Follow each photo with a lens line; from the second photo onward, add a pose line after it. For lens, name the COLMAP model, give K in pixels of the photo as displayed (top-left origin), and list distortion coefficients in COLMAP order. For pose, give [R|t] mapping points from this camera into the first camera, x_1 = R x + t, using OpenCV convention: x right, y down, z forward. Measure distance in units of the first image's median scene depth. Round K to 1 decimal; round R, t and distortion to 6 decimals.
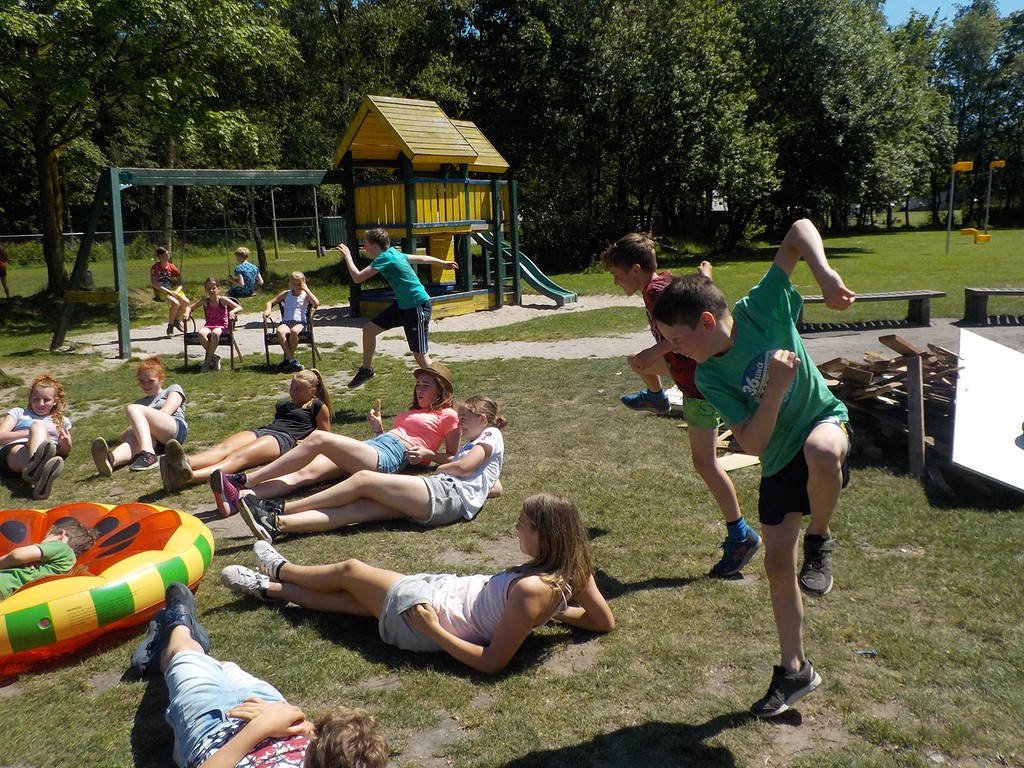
lens RADIAL K [[927.7, 0, 512.1], [0, 927.7, 402.1], [0, 0, 1]] dist [-0.010834, 0.051899]
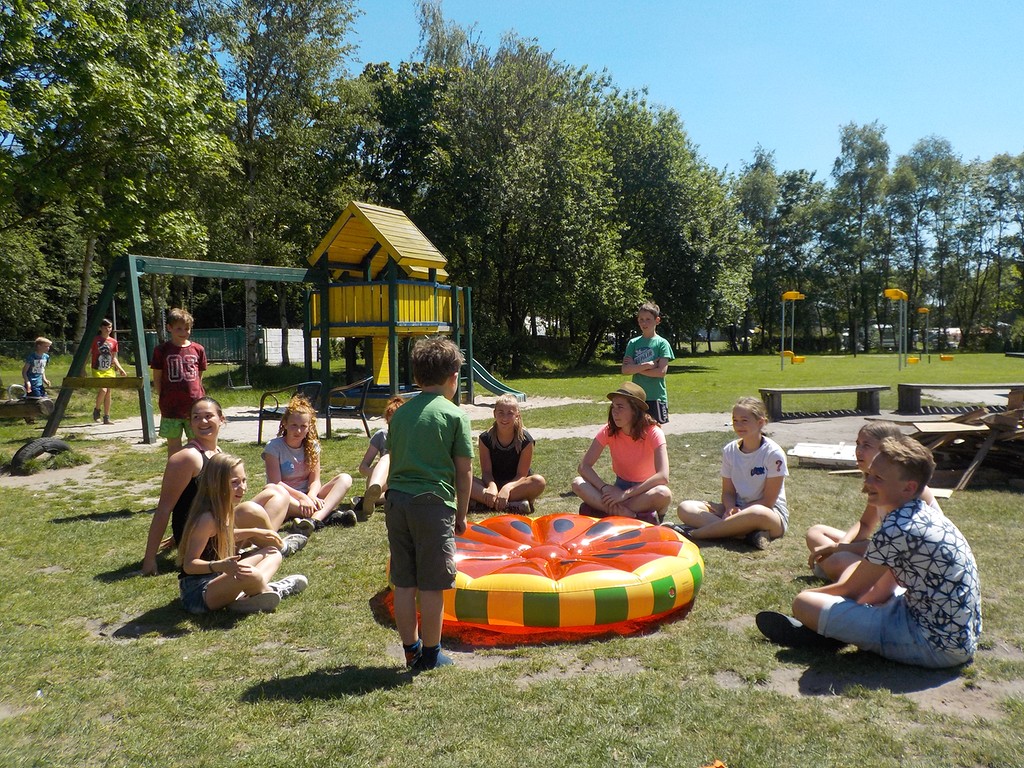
lens RADIAL K [[927.7, 0, 512.1], [0, 927.7, 402.1], [0, 0, 1]] dist [-0.010834, 0.051899]
pose [[0.977749, 0.005586, 0.209705, -0.186627], [0.022165, 0.991299, -0.129749, 0.033102], [-0.208606, 0.131510, 0.969118, -0.024060]]
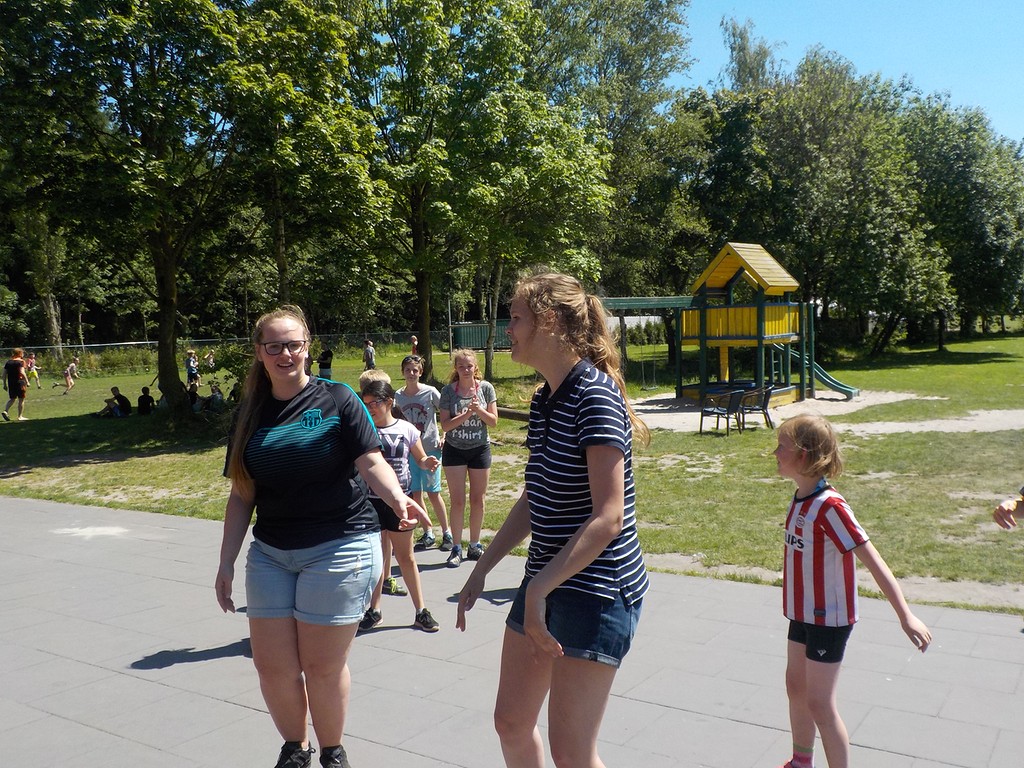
lens RADIAL K [[919.7, 0, 530.4], [0, 919.7, 387.5], [0, 0, 1]] dist [-0.005735, 0.014916]
pose [[0.998921, 0.004464, -0.046226, -0.359515], [-0.010169, 0.992239, -0.123927, 0.045517], [0.045314, 0.124264, 0.991214, -0.299700]]
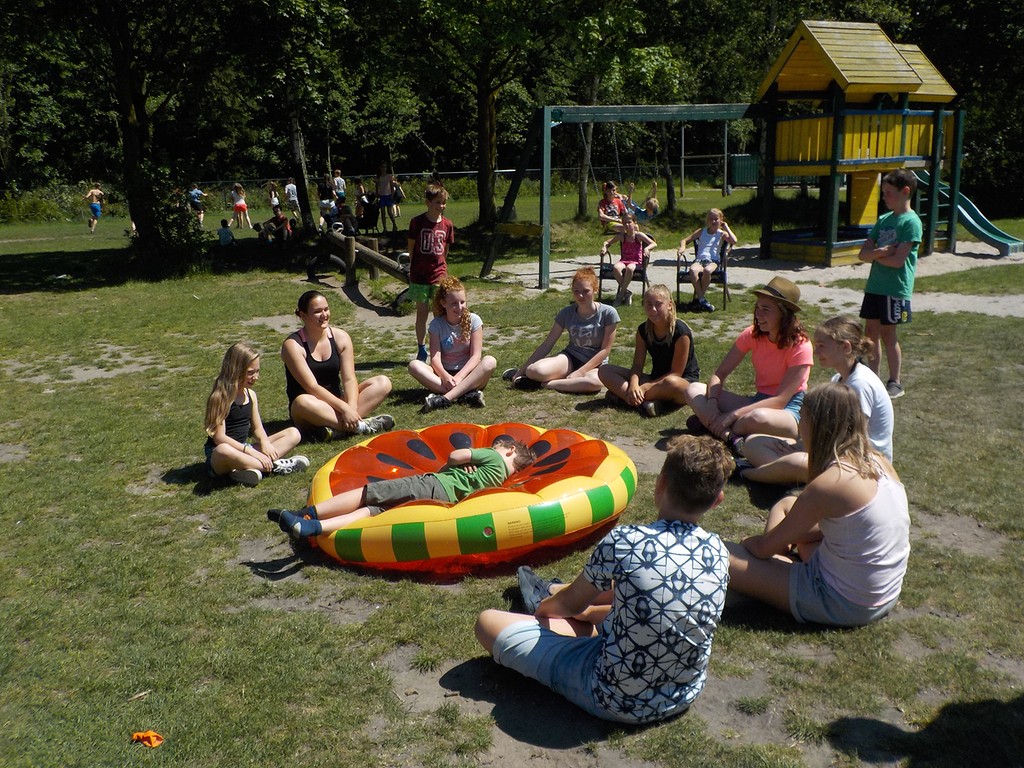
lens RADIAL K [[927.7, 0, 512.1], [0, 927.7, 402.1], [0, 0, 1]] dist [-0.010834, 0.051899]
pose [[0.913591, 0.102323, -0.393550, -0.014301], [-0.077179, 0.993863, 0.079240, 0.000311], [0.399243, -0.042019, 0.915882, 0.006604]]
